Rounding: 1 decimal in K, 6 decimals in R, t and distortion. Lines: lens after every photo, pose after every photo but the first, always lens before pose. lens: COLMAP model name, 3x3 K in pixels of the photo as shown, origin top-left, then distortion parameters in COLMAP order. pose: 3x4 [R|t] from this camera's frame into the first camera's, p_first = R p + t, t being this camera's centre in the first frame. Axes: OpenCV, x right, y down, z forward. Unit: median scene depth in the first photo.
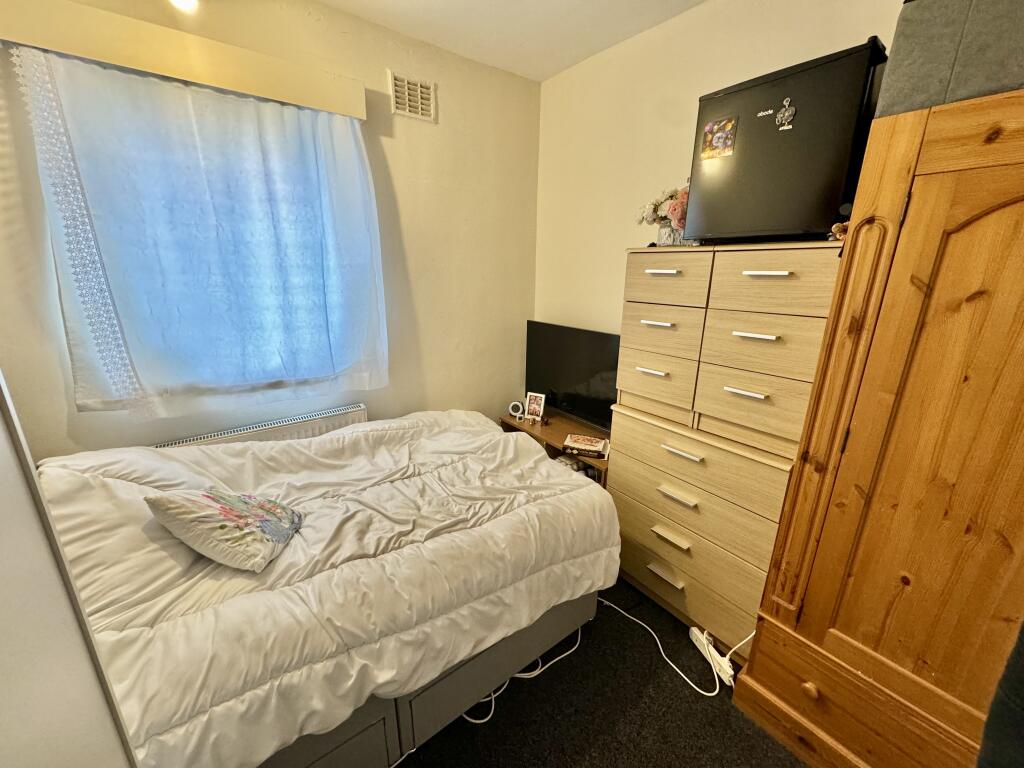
lens RADIAL K [[409.7, 0, 511.5], [0, 409.7, 380.8], [0, 0, 1]] dist [0.002720, 0.000680]
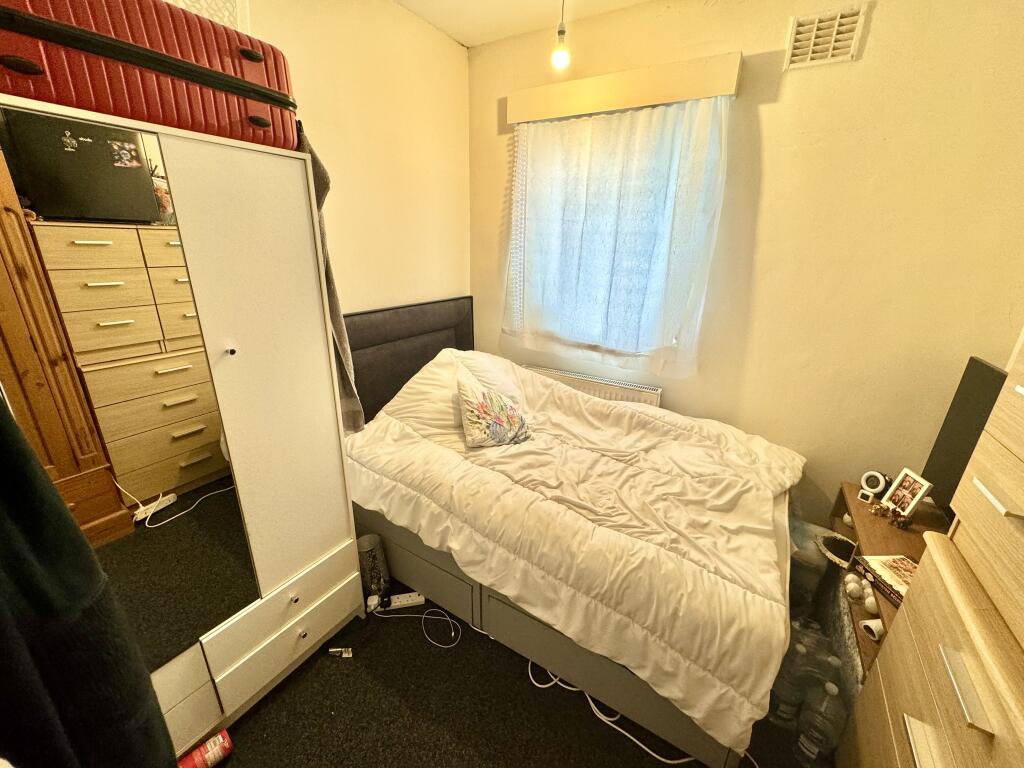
lens RADIAL K [[409.7, 0, 514.4], [0, 409.7, 381.2], [0, 0, 1]] dist [0.002720, 0.000680]
pose [[0.363896, 0.300120, -0.881764, 0.518574], [-0.275316, 0.939026, 0.205989, -0.094263], [0.889821, 0.167805, 0.424335, 0.308287]]
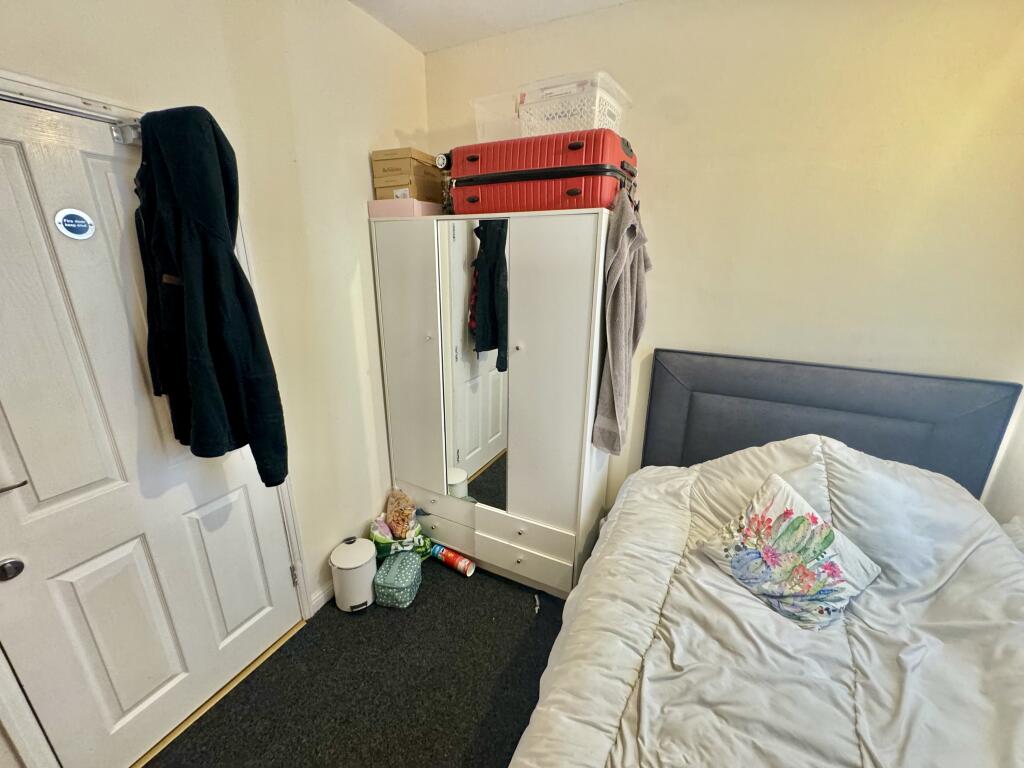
lens RADIAL K [[409.7, 0, 513.0], [0, 409.7, 380.6], [0, 0, 1]] dist [0.002720, 0.000680]
pose [[-0.894696, 0.113274, -0.432073, 0.218452], [-0.137842, 0.850083, 0.508291, -0.320611], [0.424874, 0.514324, -0.744952, 0.962847]]
